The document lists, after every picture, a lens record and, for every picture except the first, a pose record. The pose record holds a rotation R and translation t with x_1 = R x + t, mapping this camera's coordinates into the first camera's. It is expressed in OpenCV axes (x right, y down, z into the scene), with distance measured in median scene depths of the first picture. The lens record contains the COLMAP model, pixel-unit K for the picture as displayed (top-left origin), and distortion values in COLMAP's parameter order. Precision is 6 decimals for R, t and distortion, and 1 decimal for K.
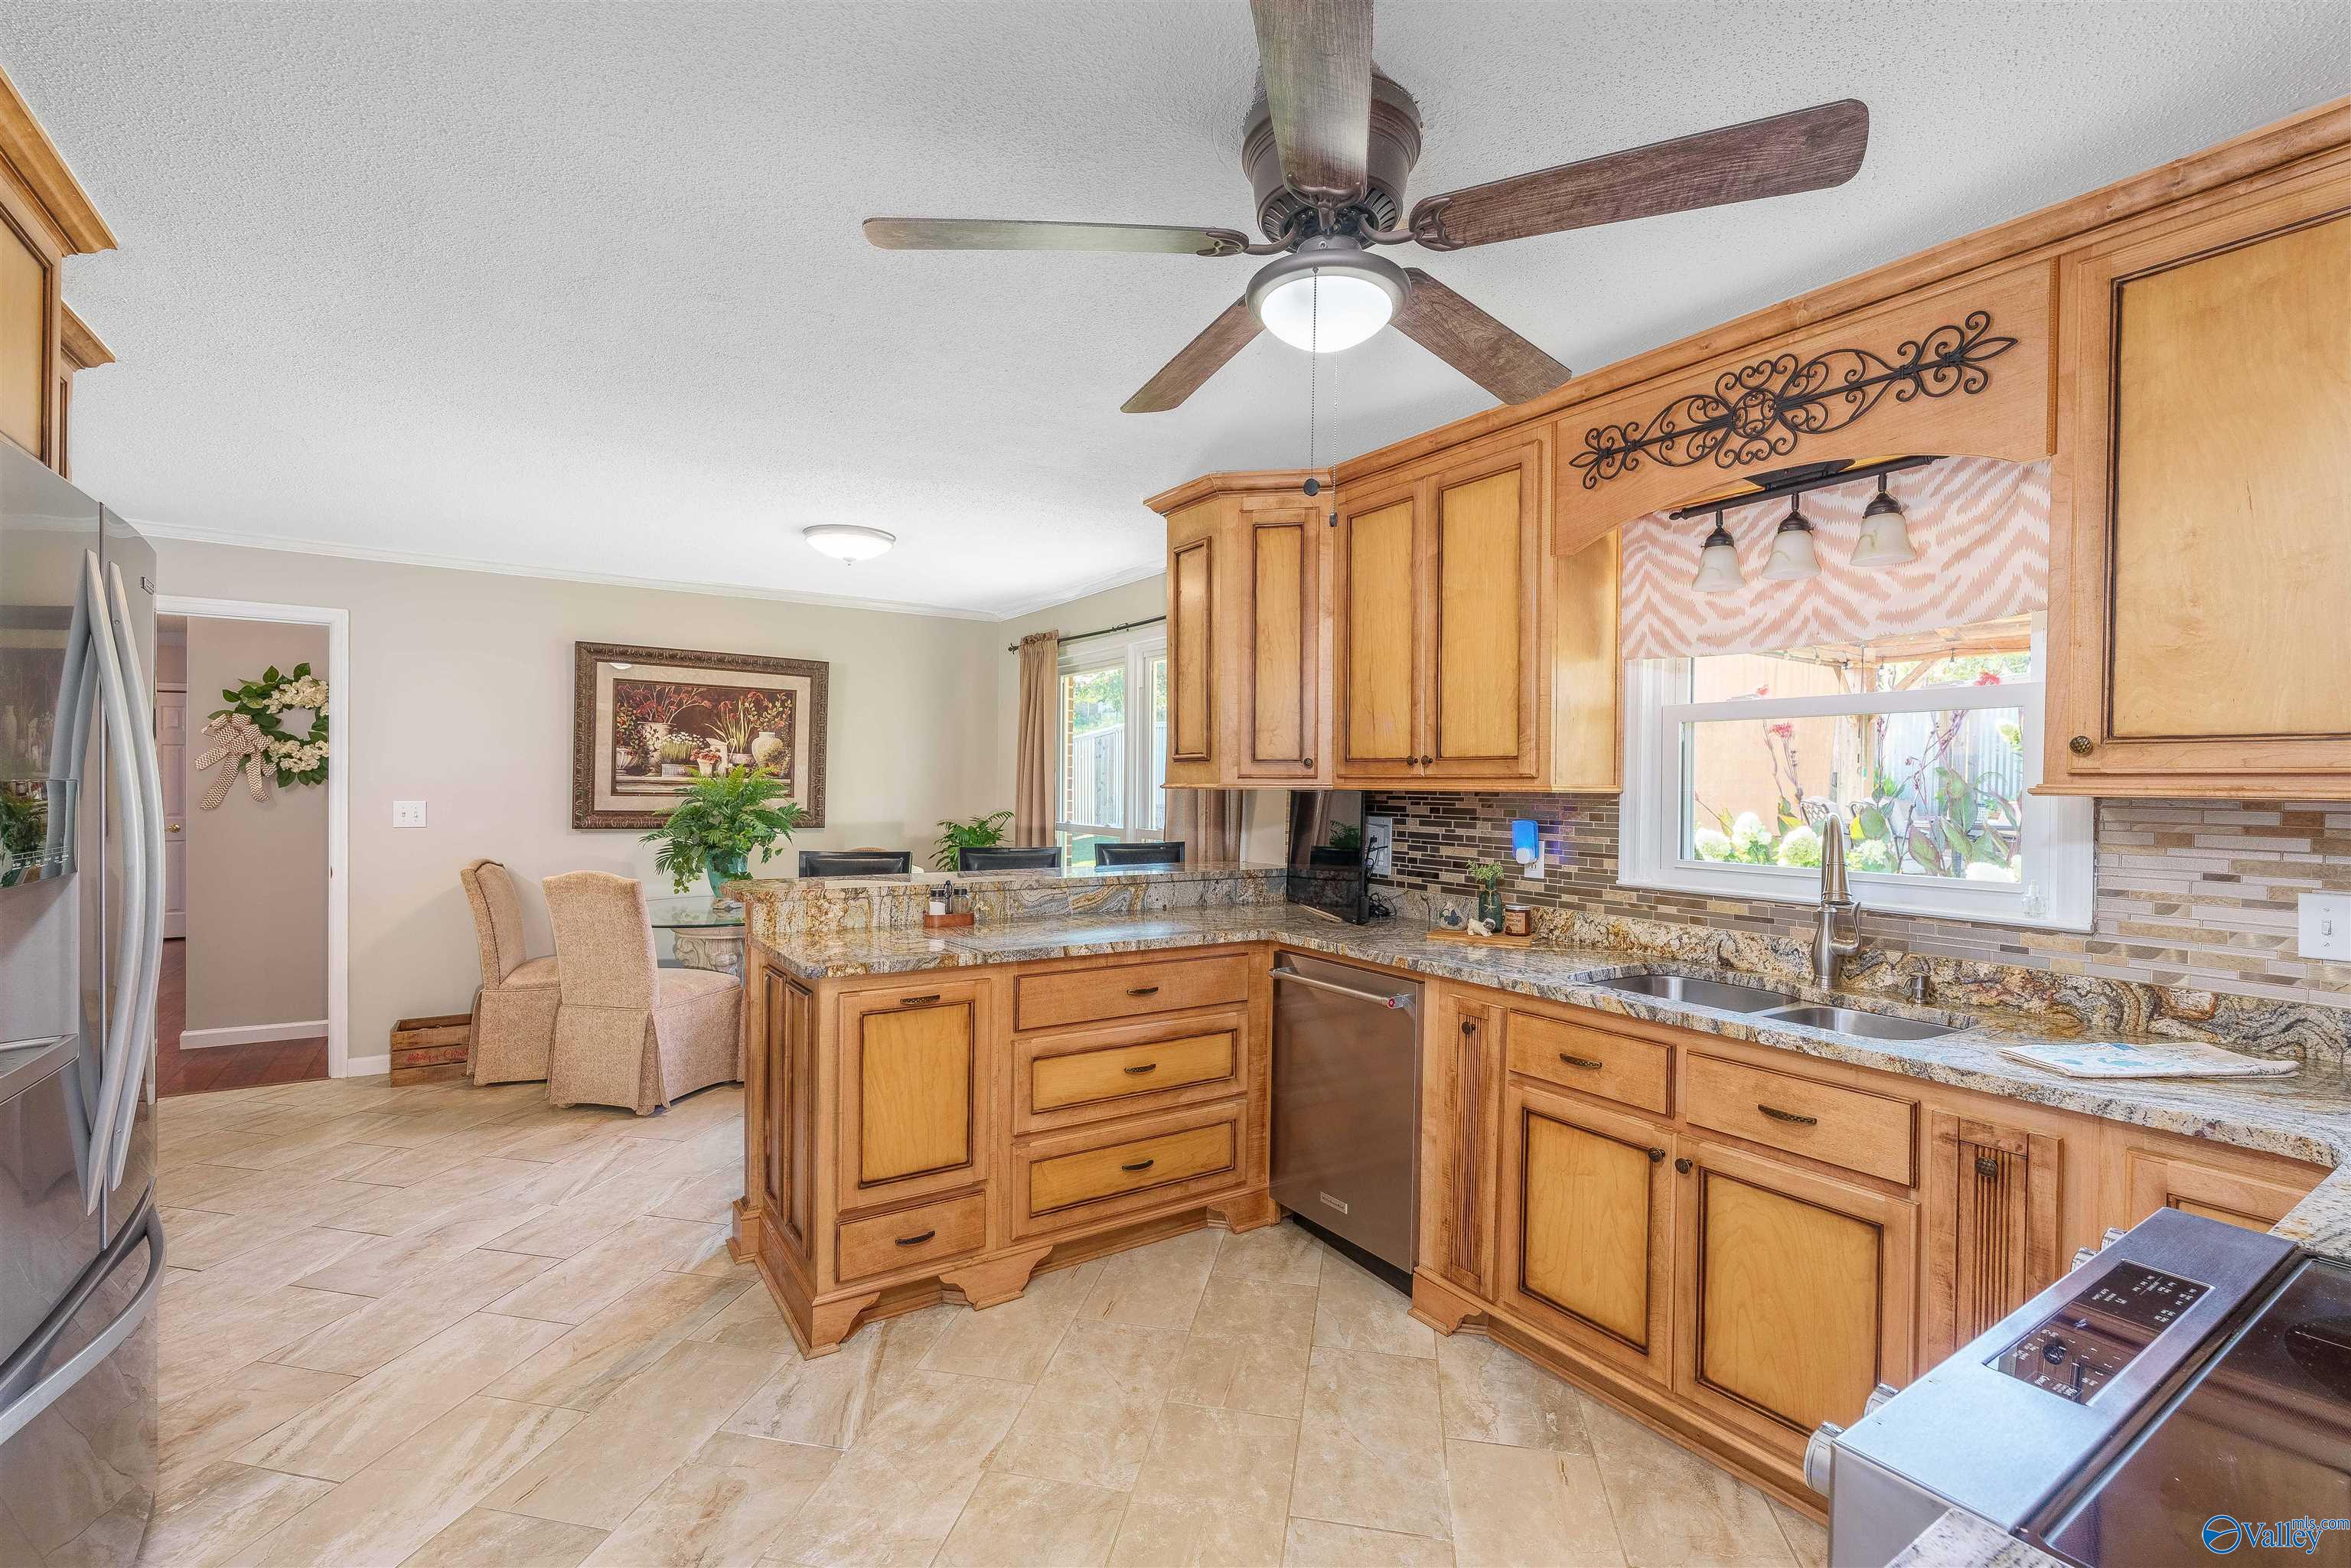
lens RADIAL K [[1040.6, 0, 1174.6], [0, 1040.6, 798.6], [0, 0, 1]] dist [-0.001690, -0.000091]
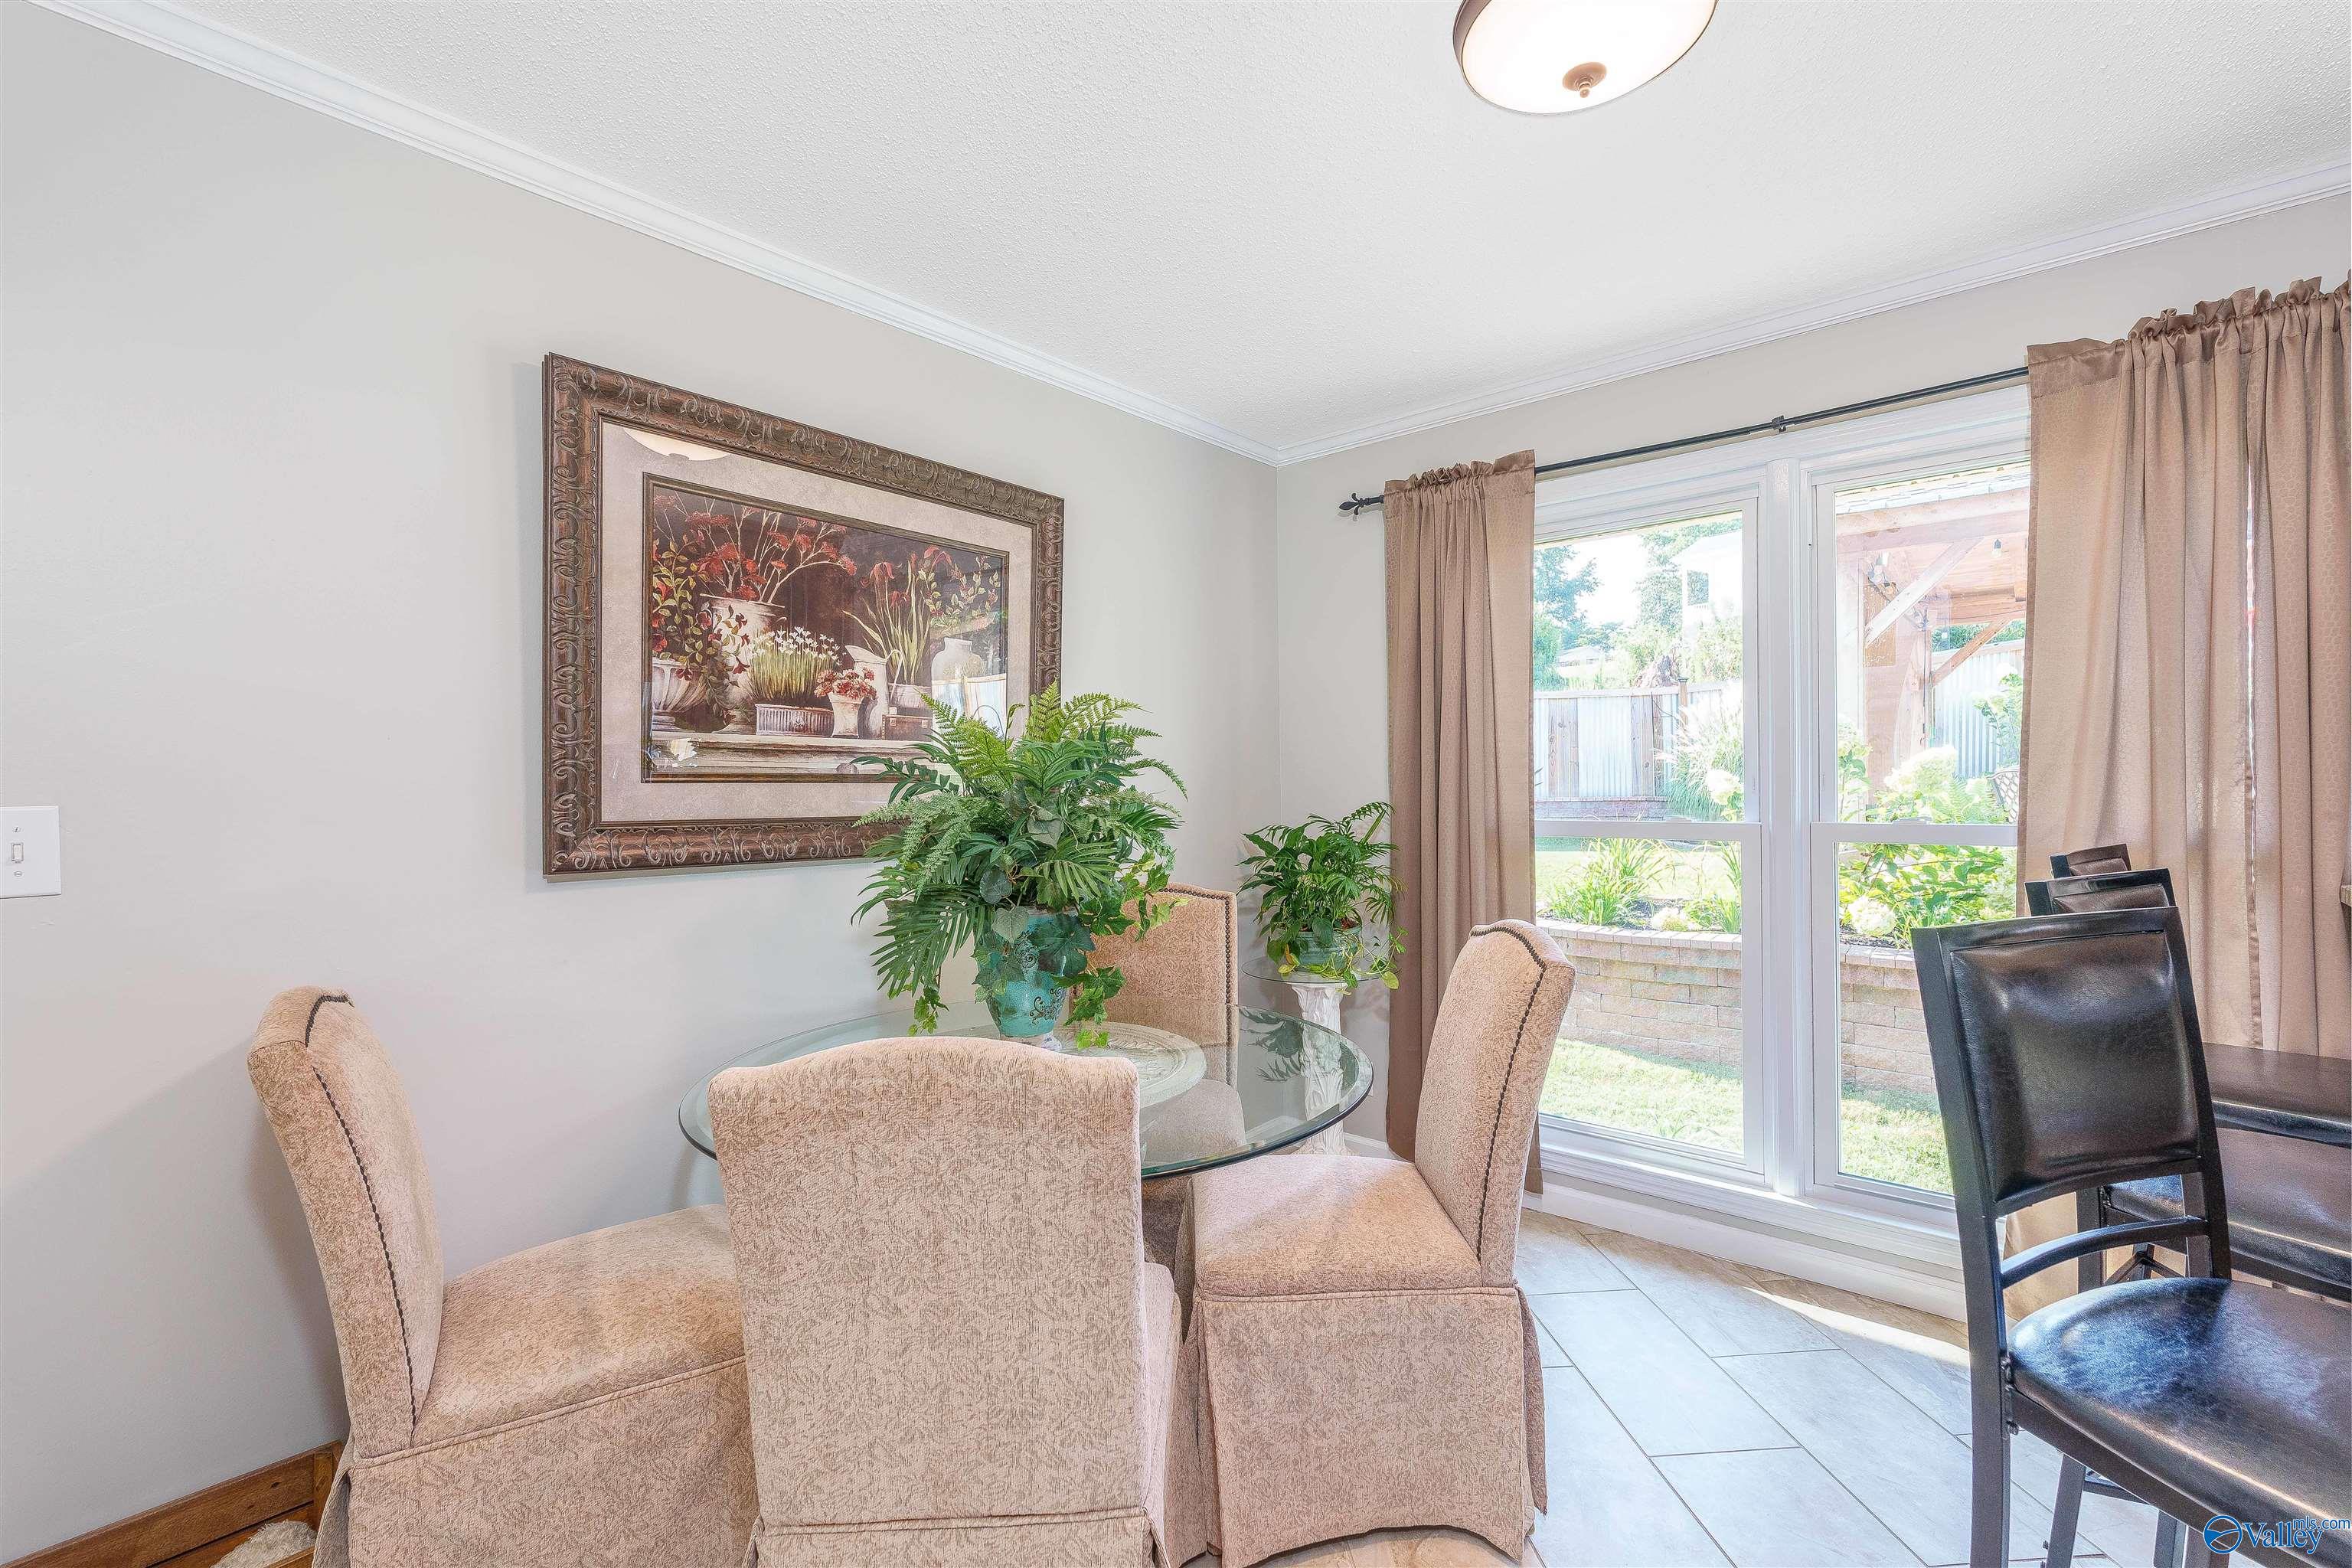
lens RADIAL K [[1041.0, 0, 1179.2], [0, 1041.0, 794.1], [0, 0, 1]] dist [-0.001690, -0.000091]
pose [[0.962294, -0.025776, 0.270788, -0.799697], [0.027753, 0.999609, -0.003476, 0.014053], [-0.270592, 0.010860, 0.962633, 1.021436]]
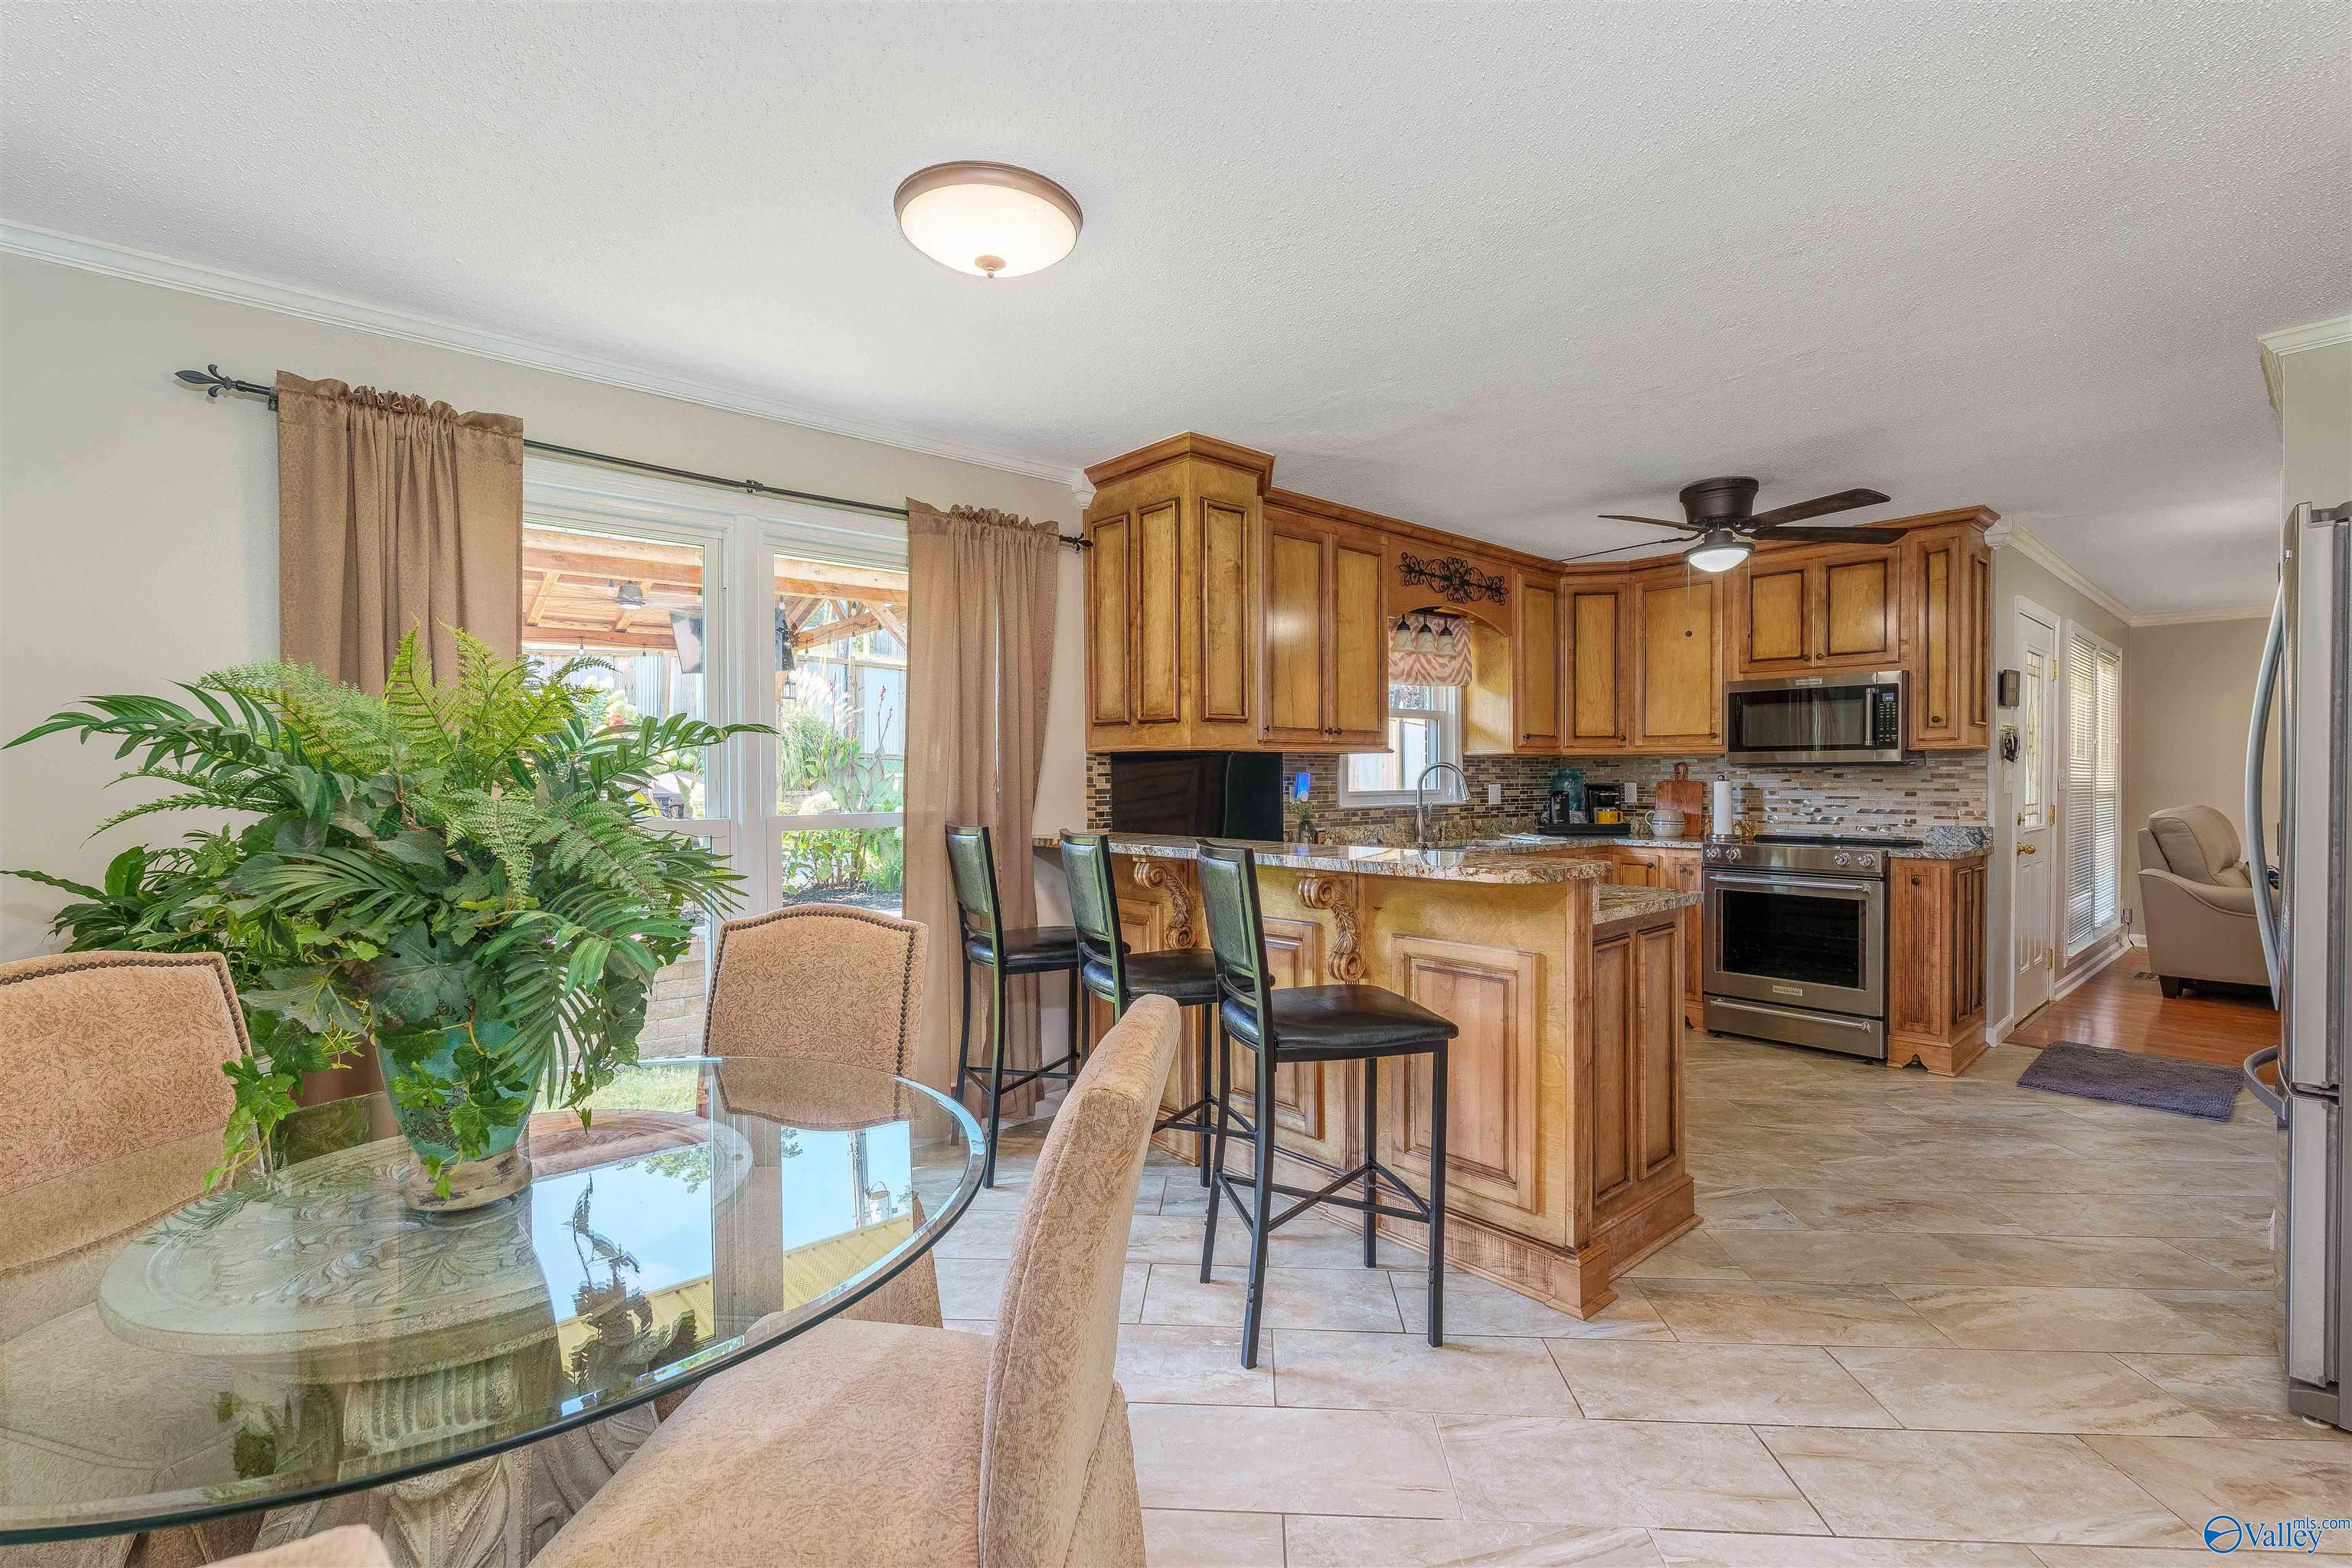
lens RADIAL K [[1041.0, 0, 1188.4], [0, 1041.0, 791.3], [0, 0, 1]] dist [-0.001690, -0.000091]
pose [[-0.143894, -0.024441, 0.989291, -1.182422], [0.019633, 0.999428, 0.027547, 0.003295], [-0.989398, 0.023387, -0.143332, 1.436602]]
